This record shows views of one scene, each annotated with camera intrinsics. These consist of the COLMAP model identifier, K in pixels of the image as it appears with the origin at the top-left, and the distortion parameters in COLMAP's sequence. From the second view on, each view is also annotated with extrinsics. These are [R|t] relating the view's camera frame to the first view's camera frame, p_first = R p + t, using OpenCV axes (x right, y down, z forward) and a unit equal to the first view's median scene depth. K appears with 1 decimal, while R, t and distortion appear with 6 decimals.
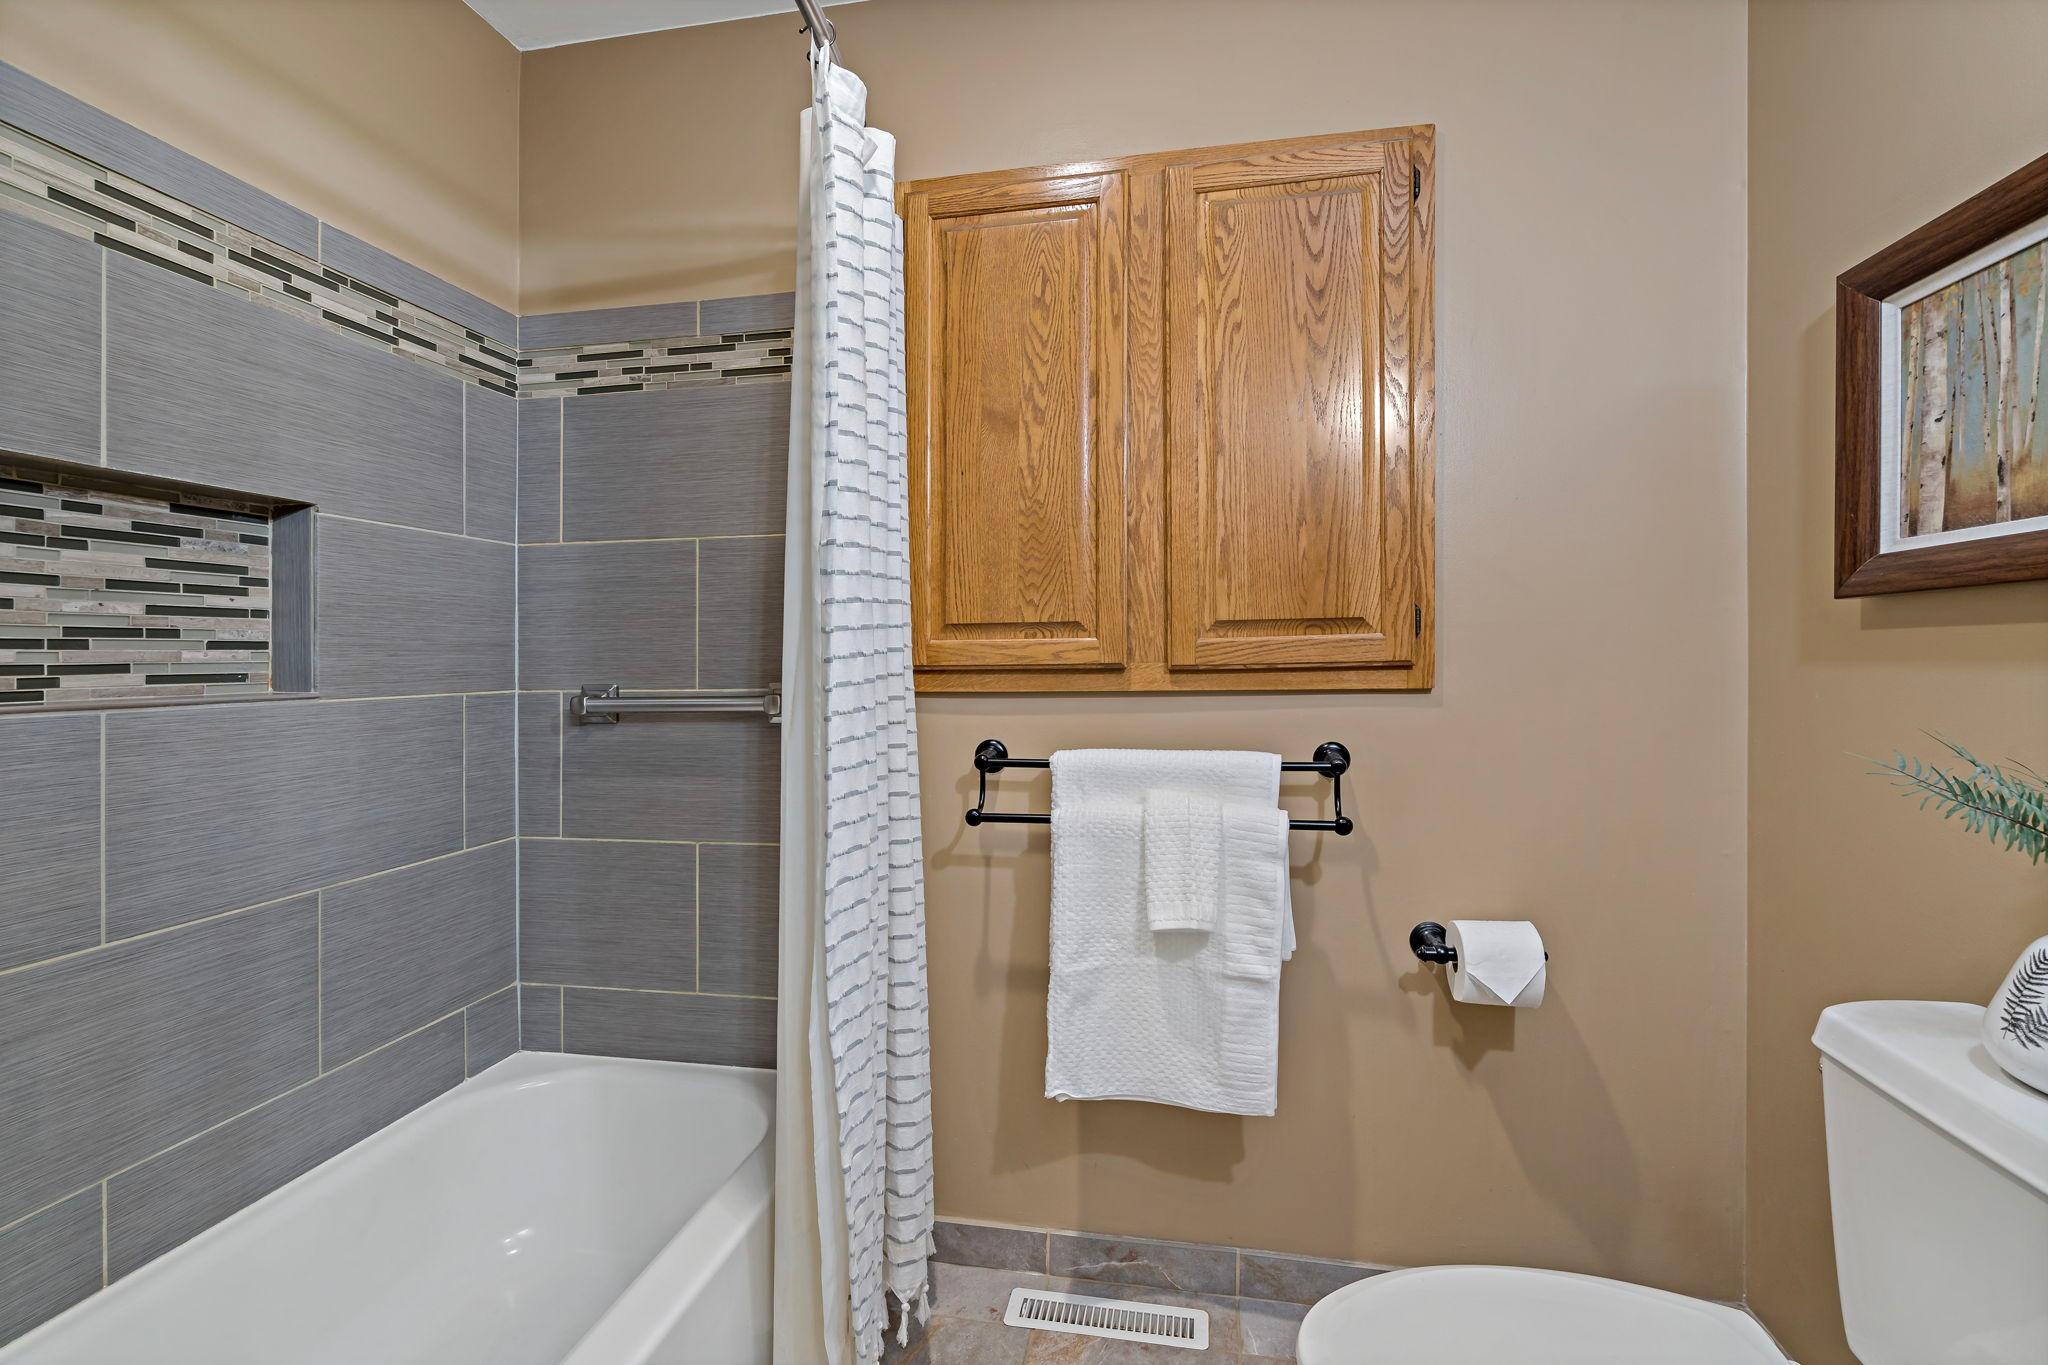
lens RADIAL K [[952.3, 0, 1011.6], [0, 952.3, 671.2], [0, 0, 1]] dist [-0.003144, 0.000699]
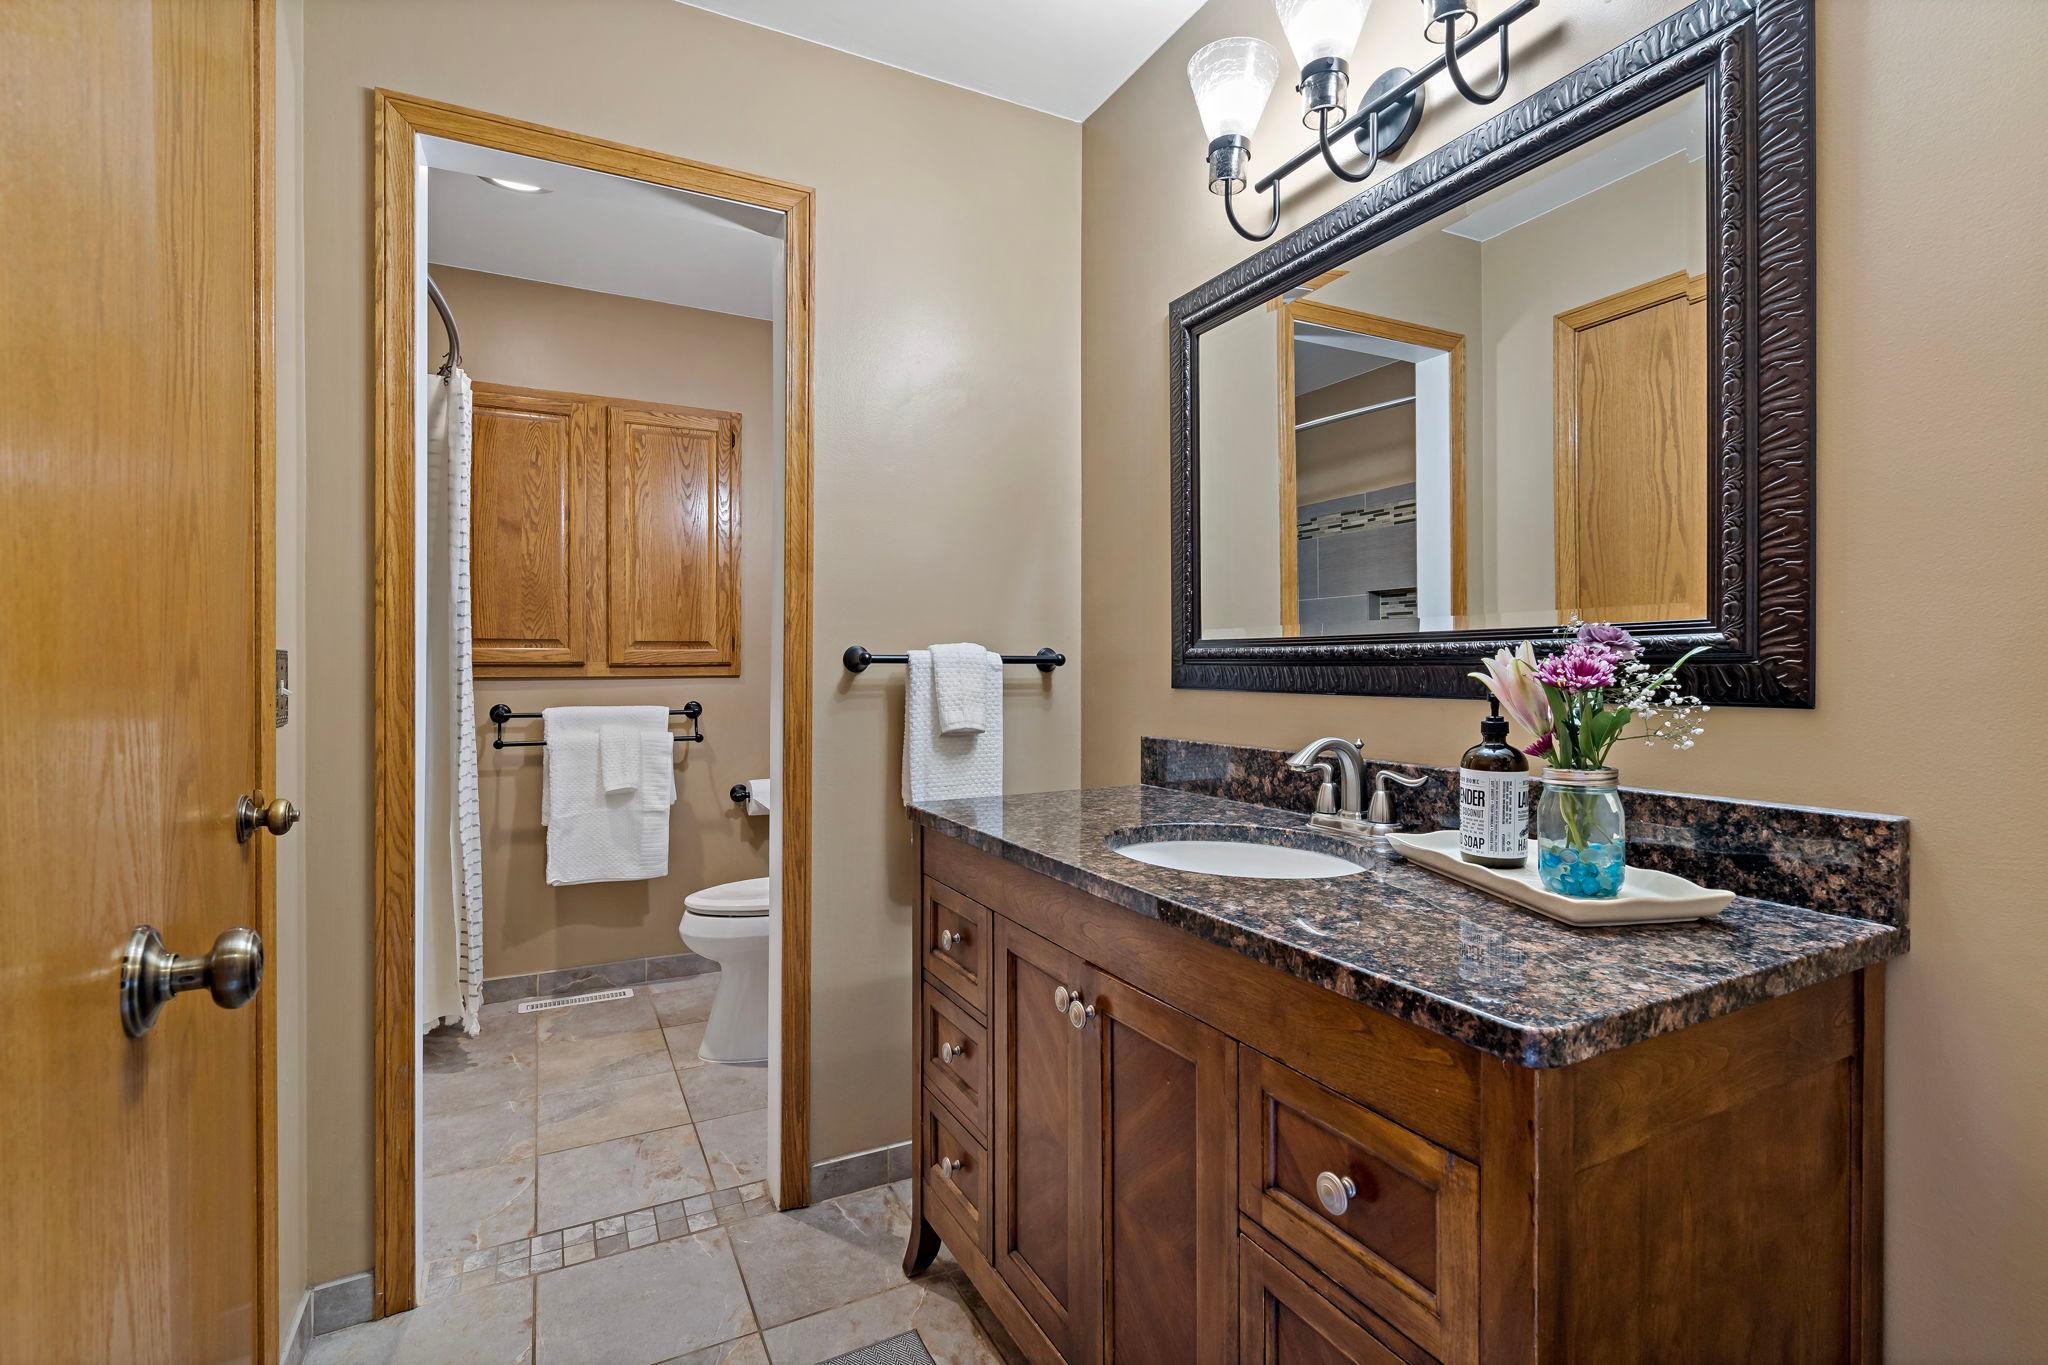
lens RADIAL K [[952.3, 0, 1018.2], [0, 952.3, 680.2], [0, 0, 1]] dist [-0.003144, 0.000699]
pose [[0.790394, 0.002398, 0.612595, -0.369116], [0.001460, 0.999982, -0.005797, 0.041339], [-0.612598, 0.005476, 0.790376, -1.055679]]
